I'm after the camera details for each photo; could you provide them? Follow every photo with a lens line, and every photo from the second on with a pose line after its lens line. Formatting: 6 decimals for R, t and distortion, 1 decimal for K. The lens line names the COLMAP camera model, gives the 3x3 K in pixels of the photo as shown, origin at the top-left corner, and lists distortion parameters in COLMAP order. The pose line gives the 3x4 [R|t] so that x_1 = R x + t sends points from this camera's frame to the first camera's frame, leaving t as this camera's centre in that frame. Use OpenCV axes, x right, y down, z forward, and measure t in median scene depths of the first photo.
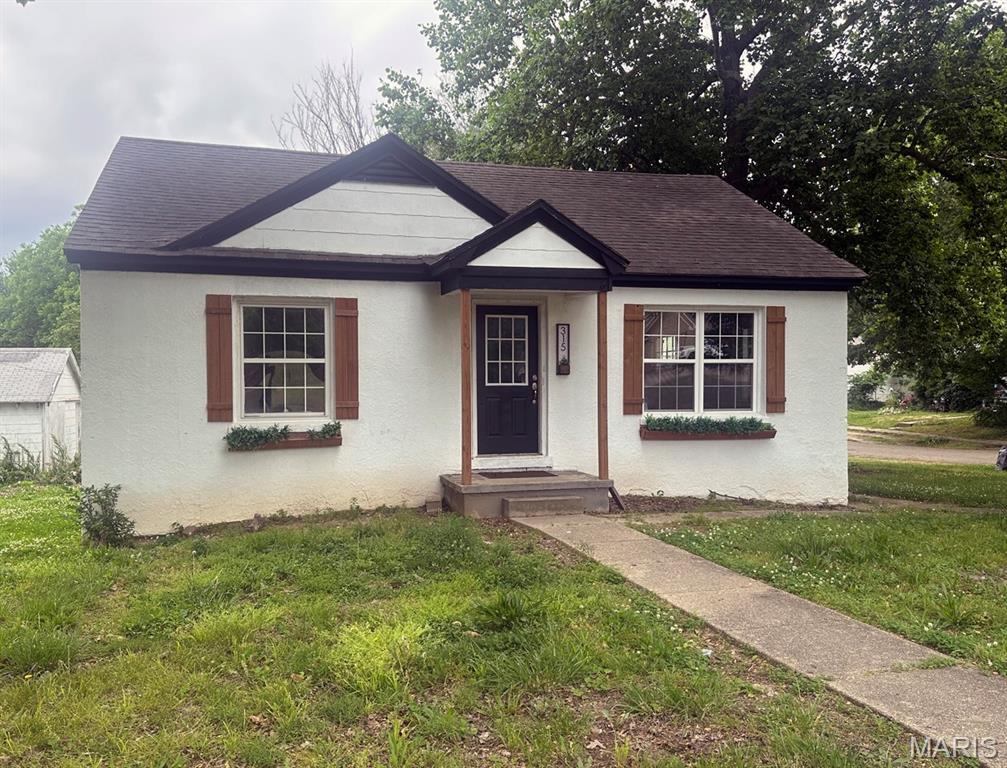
lens RADIAL K [[844.7, 0, 503.8], [0, 844.7, 386.4], [0, 0, 1]] dist [0.091570, 0.001429]
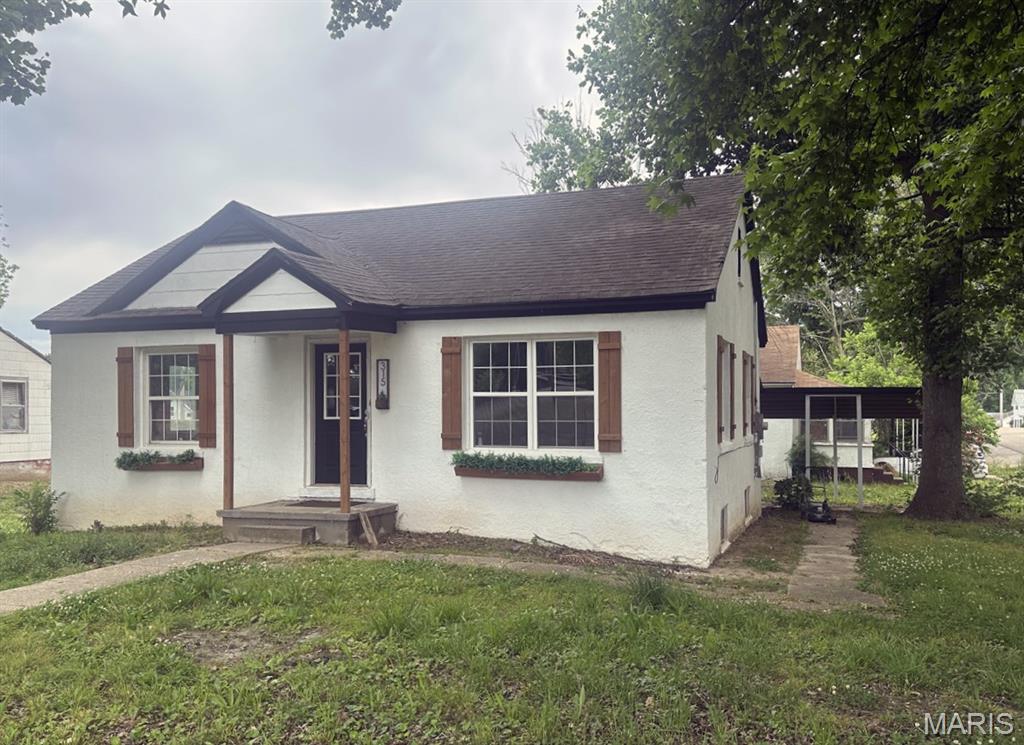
lens RADIAL K [[860.6, 0, 511.7], [0, 860.6, 369.4], [0, 0, 1]] dist [0.067533, -0.011284]
pose [[0.835815, -0.025384, -0.548424, 0.731166], [-0.005084, 0.998530, -0.053964, -0.005762], [0.548987, 0.047892, 0.834457, 0.200443]]
